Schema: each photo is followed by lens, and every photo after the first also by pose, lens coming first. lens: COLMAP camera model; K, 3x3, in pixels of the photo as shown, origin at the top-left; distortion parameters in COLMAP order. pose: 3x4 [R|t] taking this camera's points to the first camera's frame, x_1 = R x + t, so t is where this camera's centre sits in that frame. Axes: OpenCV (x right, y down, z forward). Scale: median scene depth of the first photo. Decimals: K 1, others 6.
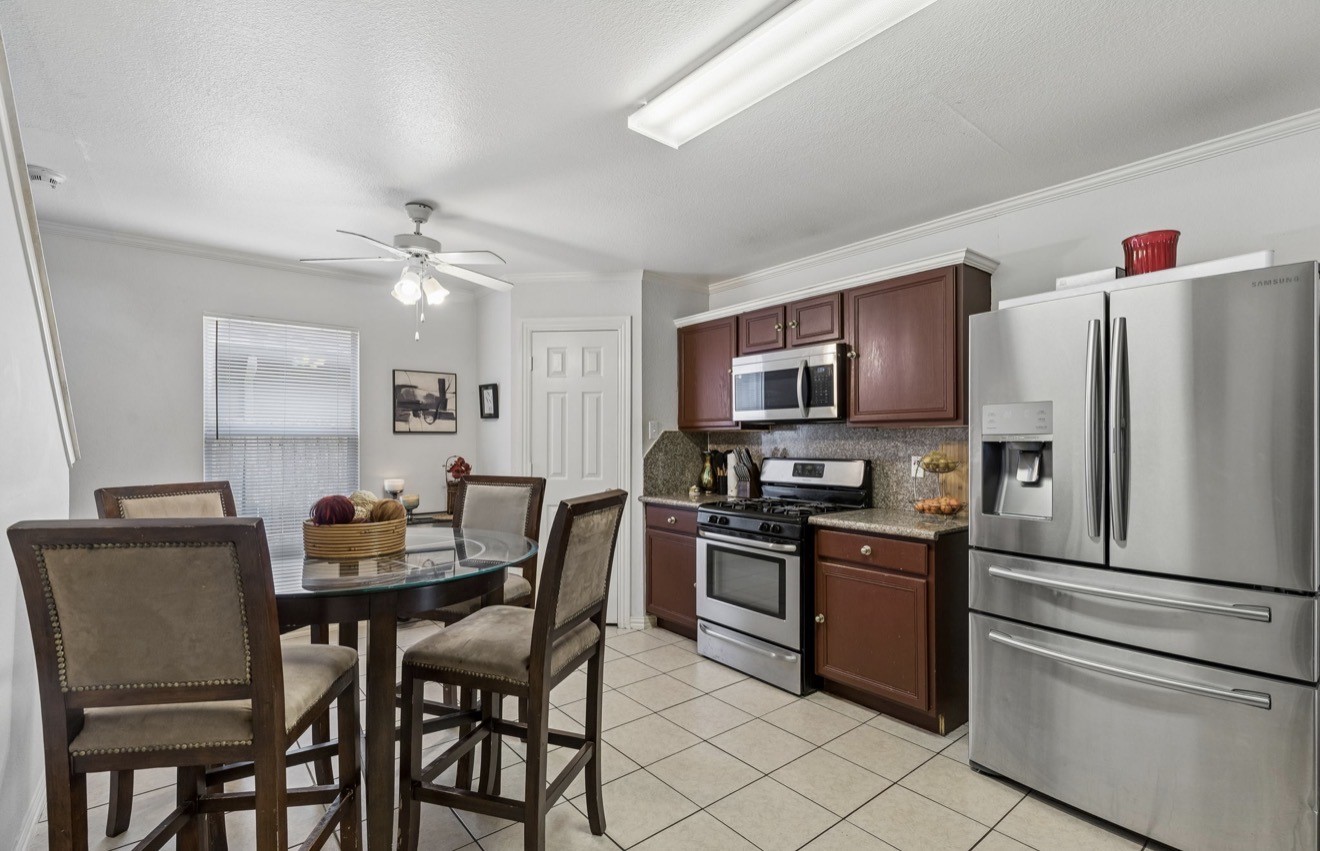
lens RADIAL K [[590.9, 0, 649.7], [0, 590.9, 436.0], [0, 0, 1]] dist [0.029928, 0.000162]
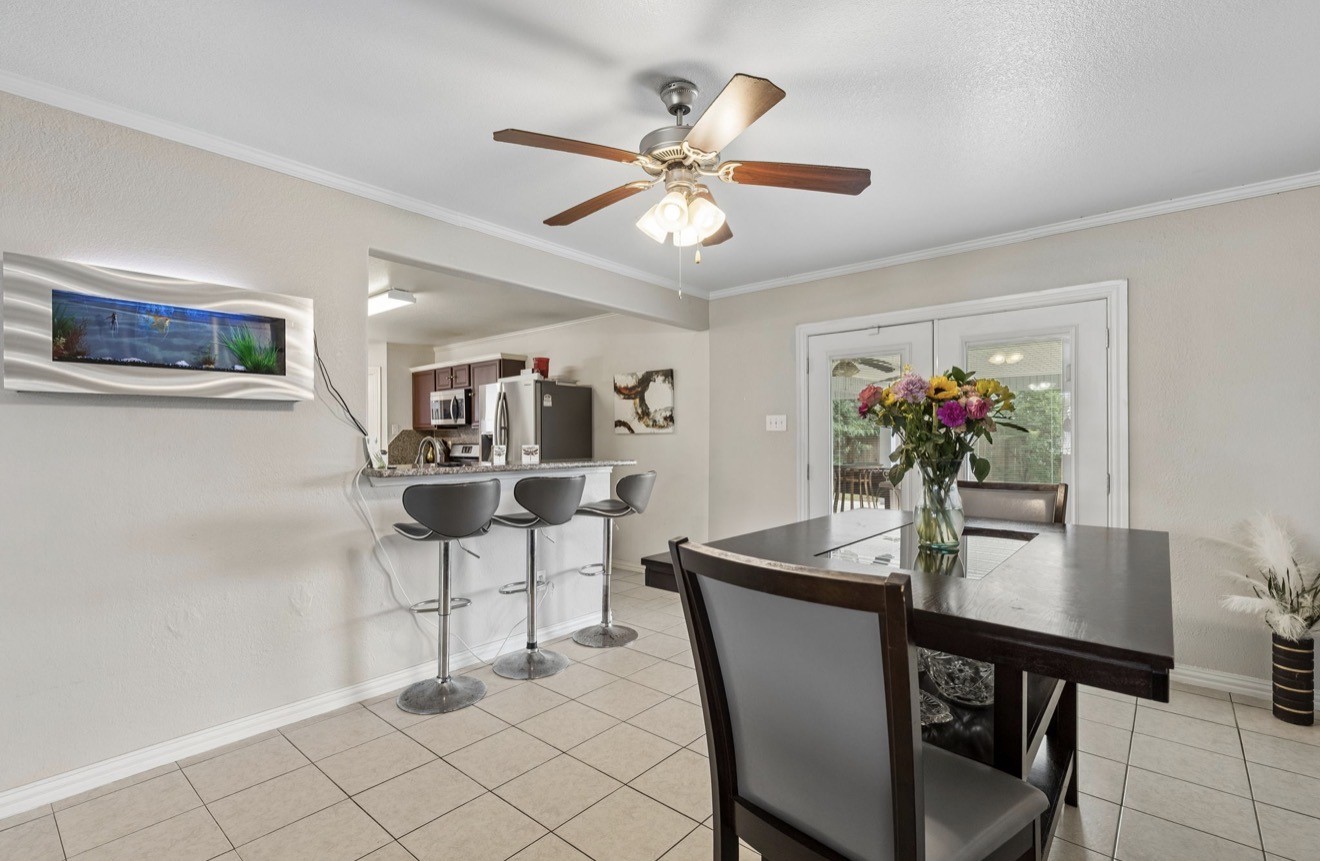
lens RADIAL K [[590.0, 0, 672.8], [0, 590.0, 432.8], [0, 0, 1]] dist [-0.003441, -0.000292]
pose [[0.982339, -0.004861, 0.187048, 0.531253], [0.004597, 0.999988, 0.001843, 0.000449], [-0.187055, -0.000951, 0.982349, -0.988153]]
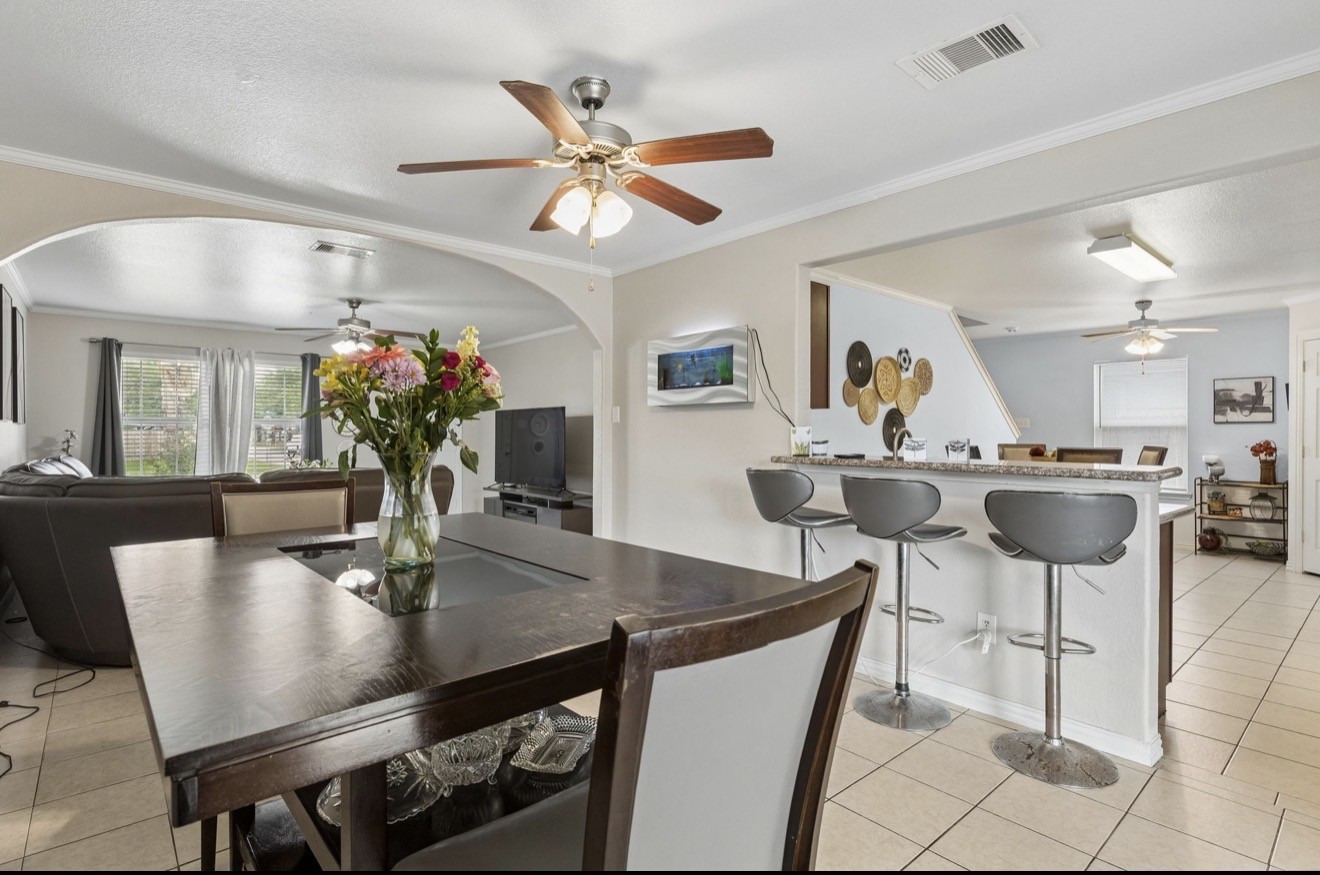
lens RADIAL K [[647.1, 0, 657.8], [0, 647.1, 433.1], [0, 0, 1]] dist [0.001876, 0.000313]
pose [[0.036850, 0.001117, -0.999320, 1.205299], [0.005817, 0.999982, 0.001332, 0.009833], [0.999304, -0.005863, 0.036843, -0.448807]]
